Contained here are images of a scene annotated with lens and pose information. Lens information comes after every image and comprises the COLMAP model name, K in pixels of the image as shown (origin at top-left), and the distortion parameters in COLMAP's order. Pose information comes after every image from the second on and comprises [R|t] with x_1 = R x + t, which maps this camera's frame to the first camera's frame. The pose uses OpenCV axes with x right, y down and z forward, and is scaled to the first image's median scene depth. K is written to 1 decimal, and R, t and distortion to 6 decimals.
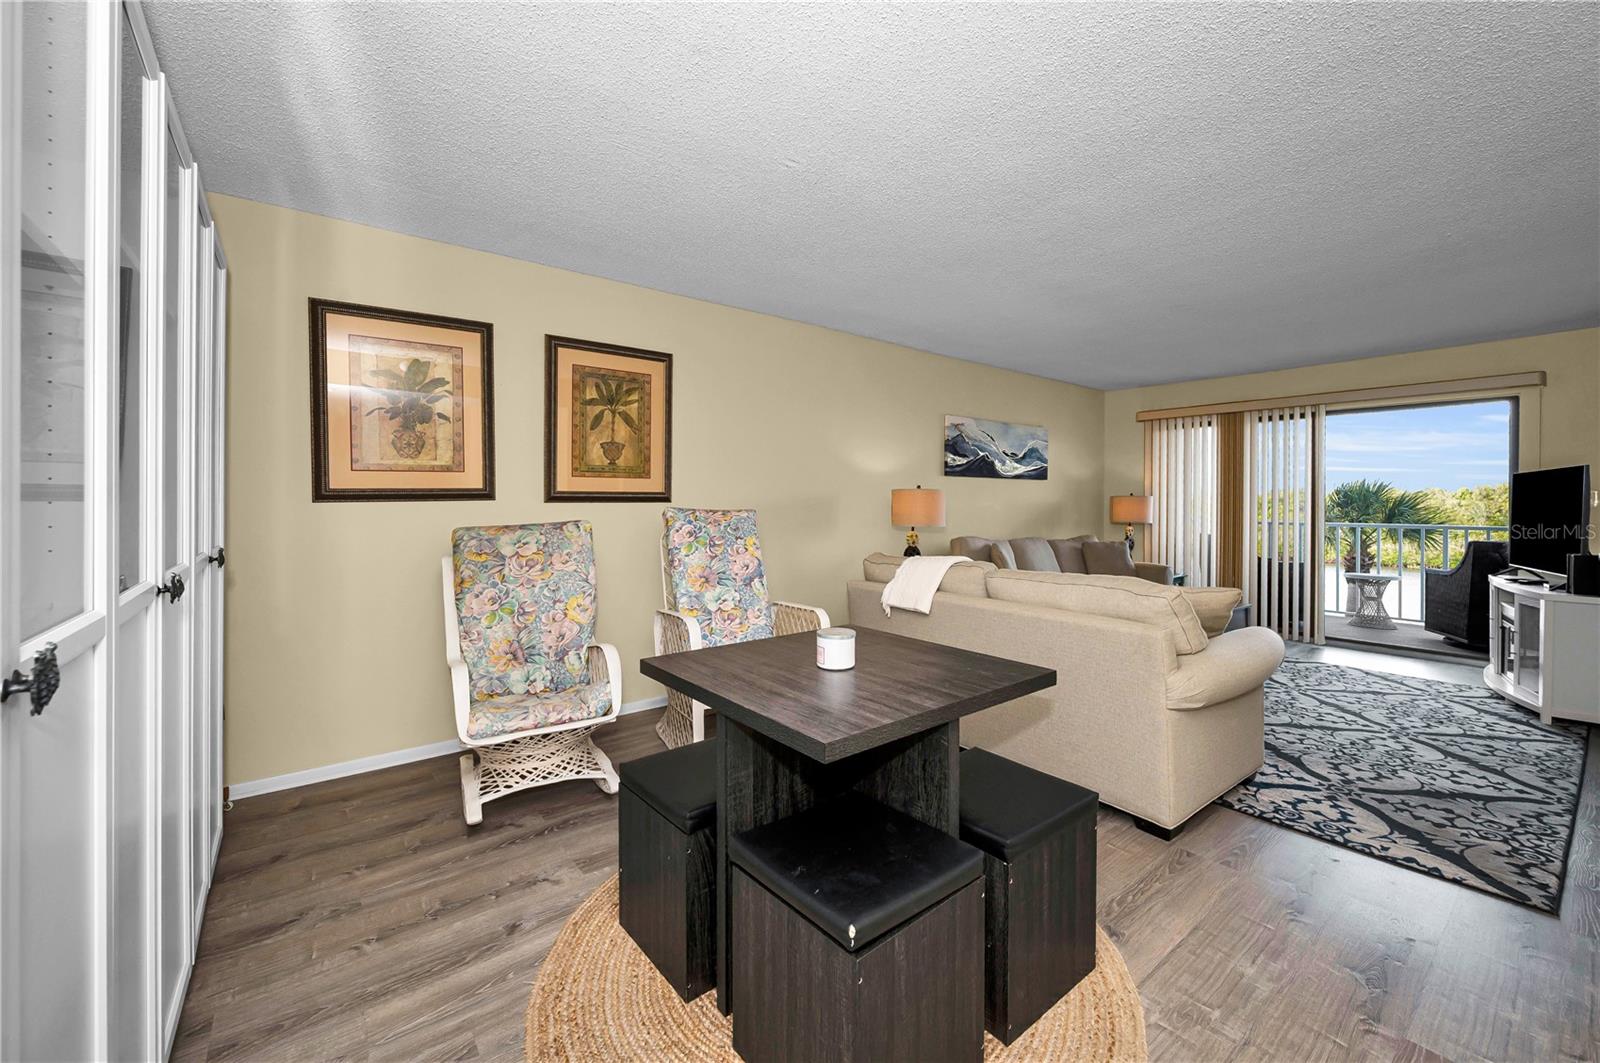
lens RADIAL K [[645.7, 0, 814.1], [0, 645.7, 504.2], [0, 0, 1]] dist [0.003903, -0.000617]
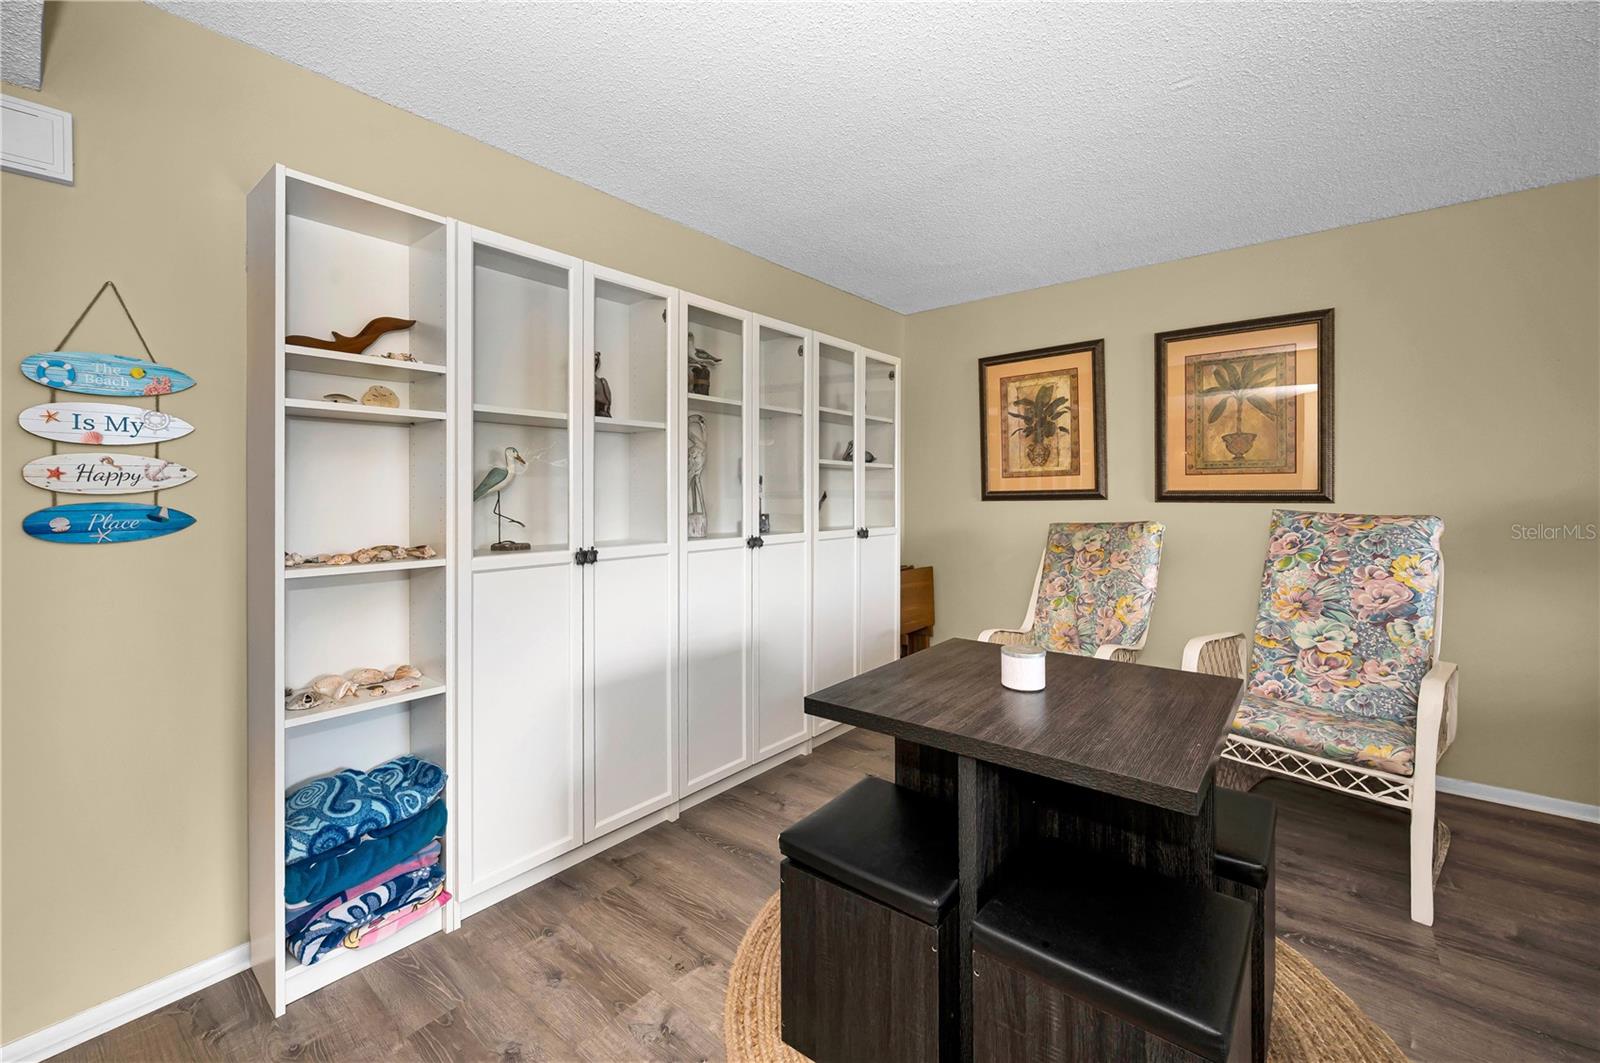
lens RADIAL K [[645.7, 0, 800.0], [0, 645.7, 496.3], [0, 0, 1]] dist [0.003903, -0.000617]
pose [[0.210042, -0.000004, -0.977692, 0.423480], [-0.004517, 0.999989, -0.000974, -0.007962], [0.977682, 0.004621, 0.210040, 0.243622]]
